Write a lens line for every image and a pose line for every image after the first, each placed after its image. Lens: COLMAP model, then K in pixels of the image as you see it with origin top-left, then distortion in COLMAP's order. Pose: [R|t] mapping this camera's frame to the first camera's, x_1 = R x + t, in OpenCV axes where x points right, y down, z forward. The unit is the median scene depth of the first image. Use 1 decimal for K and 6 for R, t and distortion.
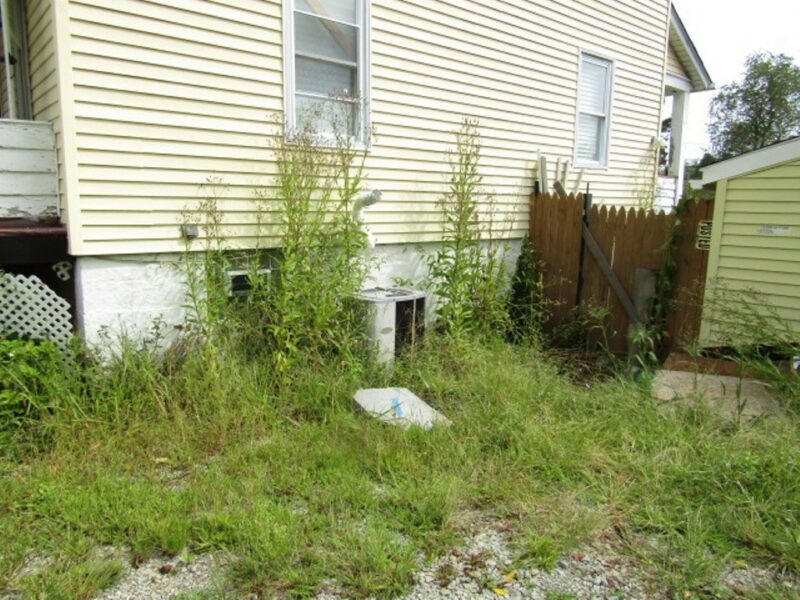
lens RADIAL K [[576.9, 0, 400.0], [0, 576.9, 300.0], [0, 0, 1]] dist [0.005476, 0.001042]
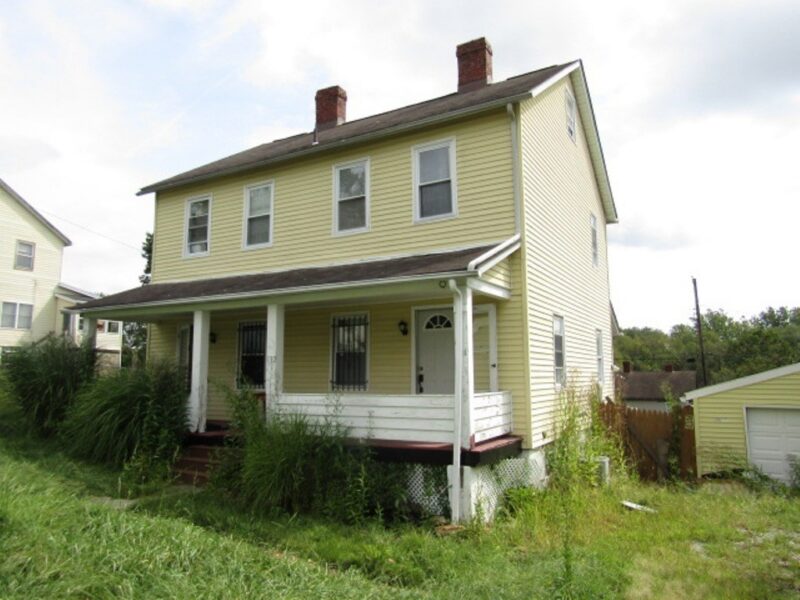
lens RADIAL K [[576.9, 0, 400.0], [0, 576.9, 300.0], [0, 0, 1]] dist [0.005476, 0.001042]
pose [[0.932326, 0.028814, 0.360468, -1.095521], [0.078562, 0.956872, -0.279684, -0.023005], [-0.352981, 0.289076, 0.889854, -0.599106]]
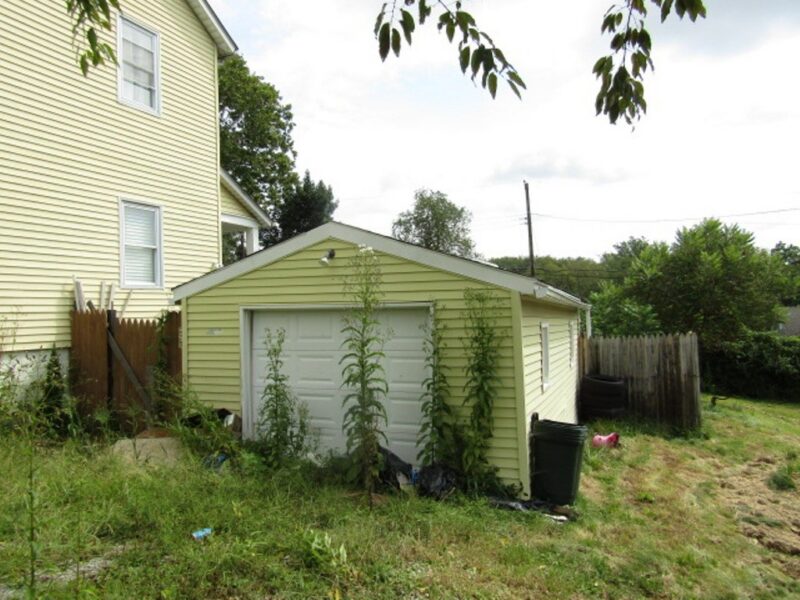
lens RADIAL K [[576.9, 0, 400.0], [0, 576.9, 300.0], [0, 0, 1]] dist [0.005476, 0.001042]
pose [[0.903935, -0.026394, 0.426854, 0.335822], [0.106462, 0.980562, -0.164818, 0.065922], [-0.414207, 0.194428, 0.889174, -0.364837]]
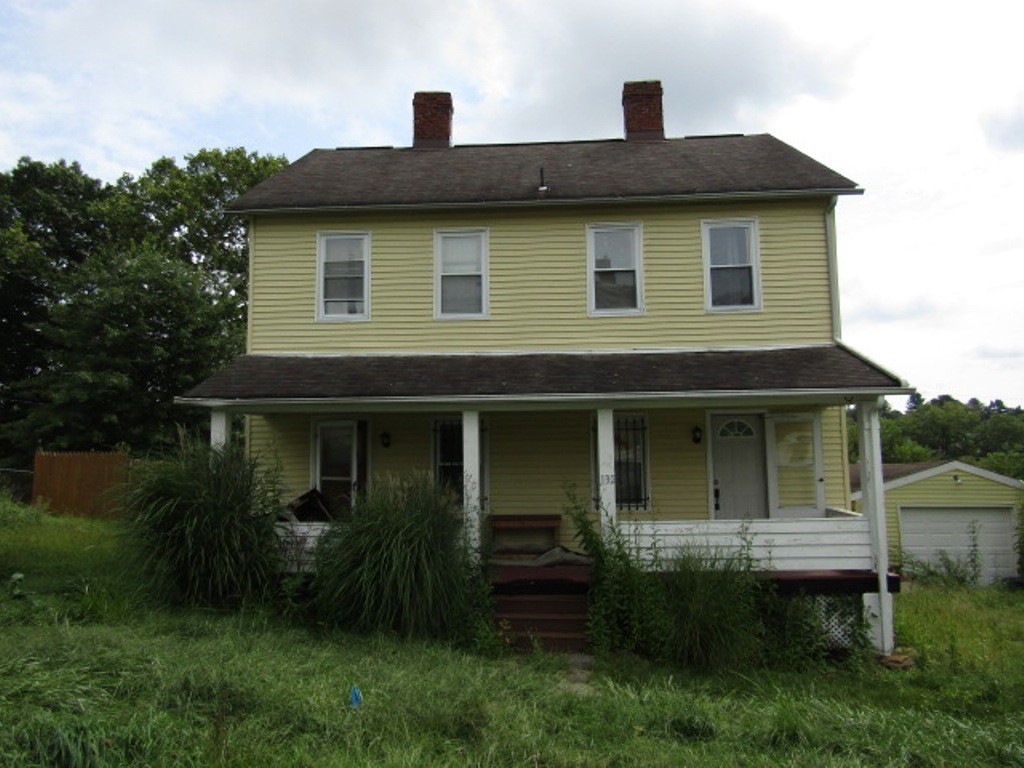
lens RADIAL K [[738.4, 0, 512.0], [0, 738.4, 384.0], [0, 0, 1]] dist [0.005476, 0.001042]
pose [[0.692001, 0.056113, 0.719712, -2.022111], [0.131024, 0.970653, -0.201657, -0.183067], [-0.709907, 0.233847, 0.664341, -0.089812]]
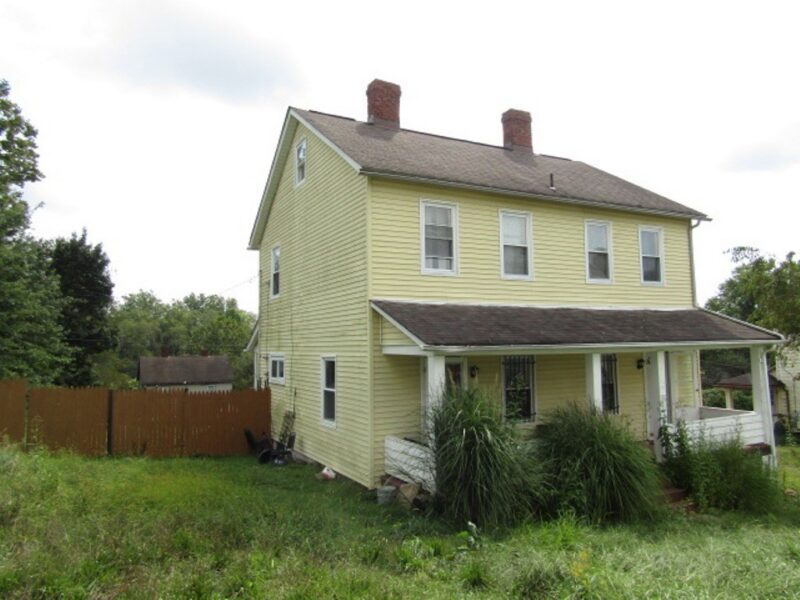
lens RADIAL K [[576.9, 0, 400.0], [0, 576.9, 300.0], [0, 0, 1]] dist [0.005476, 0.001042]
pose [[0.212669, 0.071890, 0.974476, -2.910416], [0.176472, 0.978065, -0.110668, -0.590971], [-0.961056, 0.195503, 0.195318, 1.489613]]
